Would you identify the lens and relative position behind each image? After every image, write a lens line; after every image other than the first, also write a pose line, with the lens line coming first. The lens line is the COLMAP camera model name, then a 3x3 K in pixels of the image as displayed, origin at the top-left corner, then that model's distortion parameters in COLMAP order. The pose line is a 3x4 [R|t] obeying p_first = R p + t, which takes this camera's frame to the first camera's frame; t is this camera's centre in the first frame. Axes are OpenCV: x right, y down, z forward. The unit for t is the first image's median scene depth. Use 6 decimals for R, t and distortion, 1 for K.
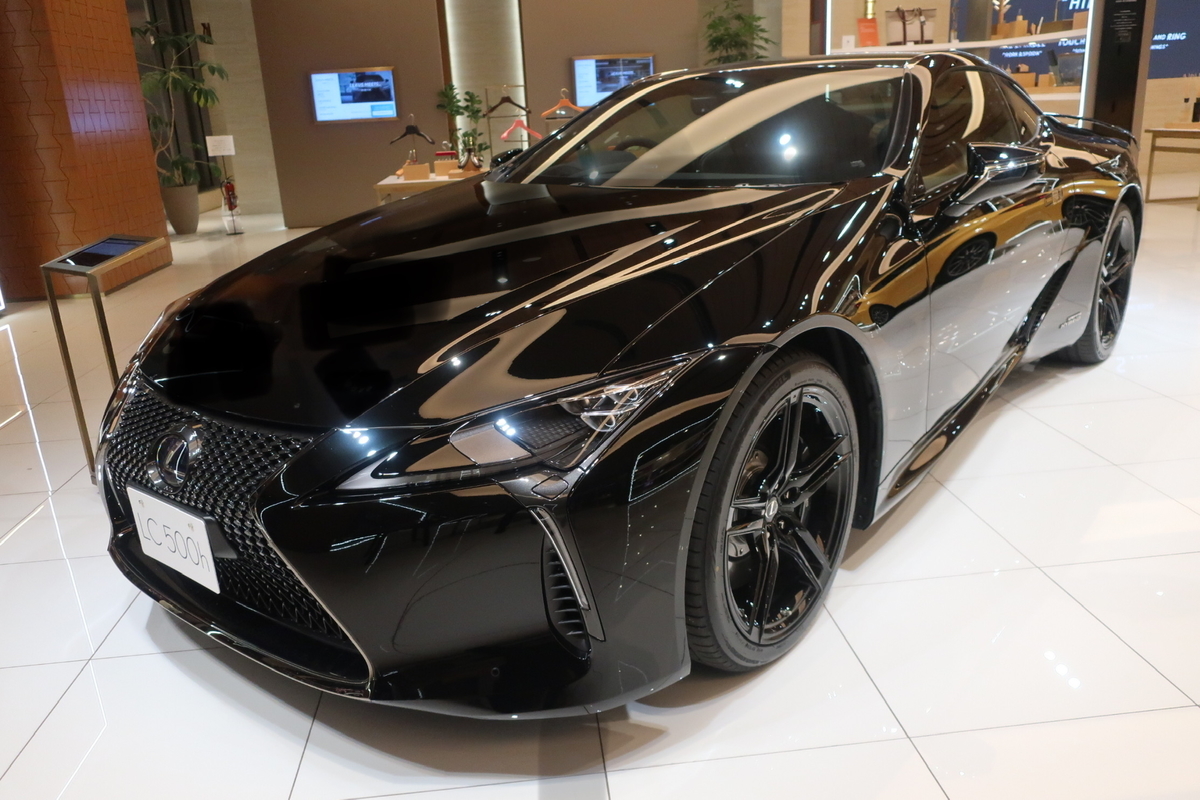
lens RADIAL K [[937.6, 0, 600.0], [0, 937.6, 400.0], [0, 0, 1]] dist [0.004086, 0.003436]
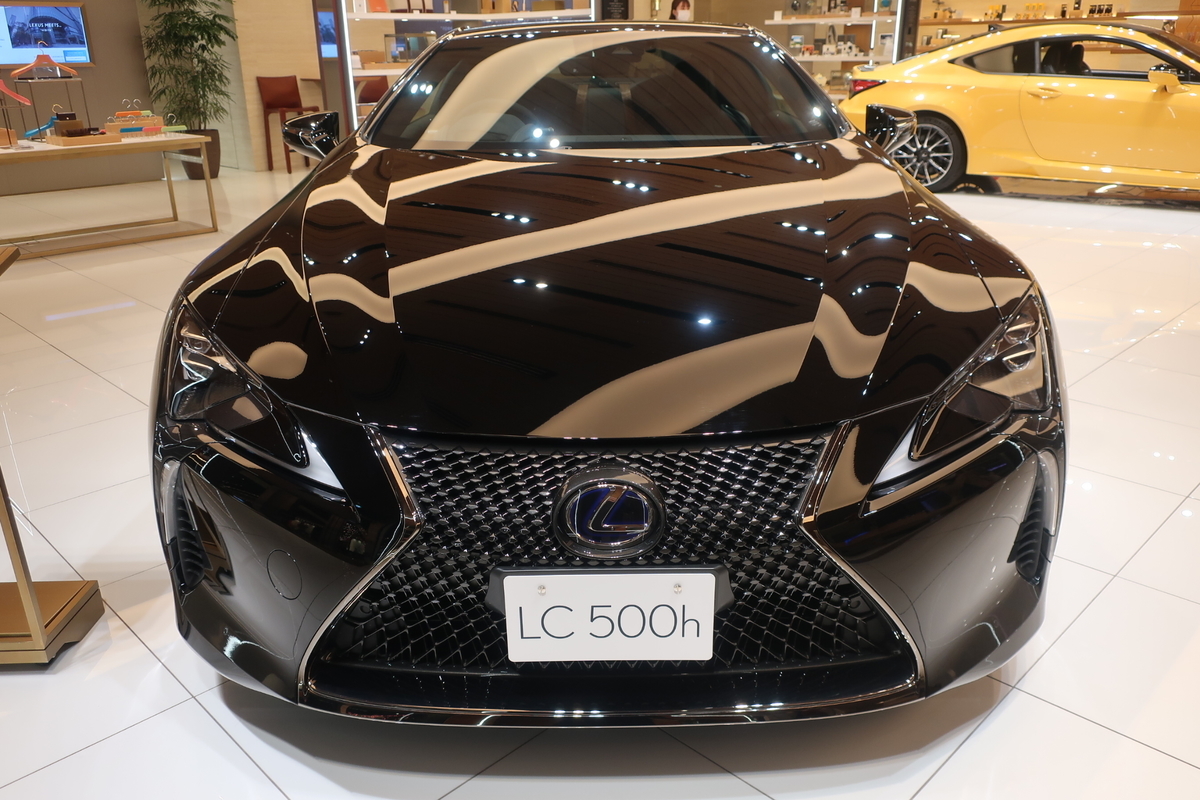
lens RADIAL K [[937.6, 0, 600.0], [0, 937.6, 400.0], [0, 0, 1]] dist [0.004086, 0.003436]
pose [[0.772661, -0.187170, 0.606599, -0.208715], [0.170948, 0.981595, 0.085131, -0.021207], [-0.611369, 0.037920, 0.790437, 0.094762]]
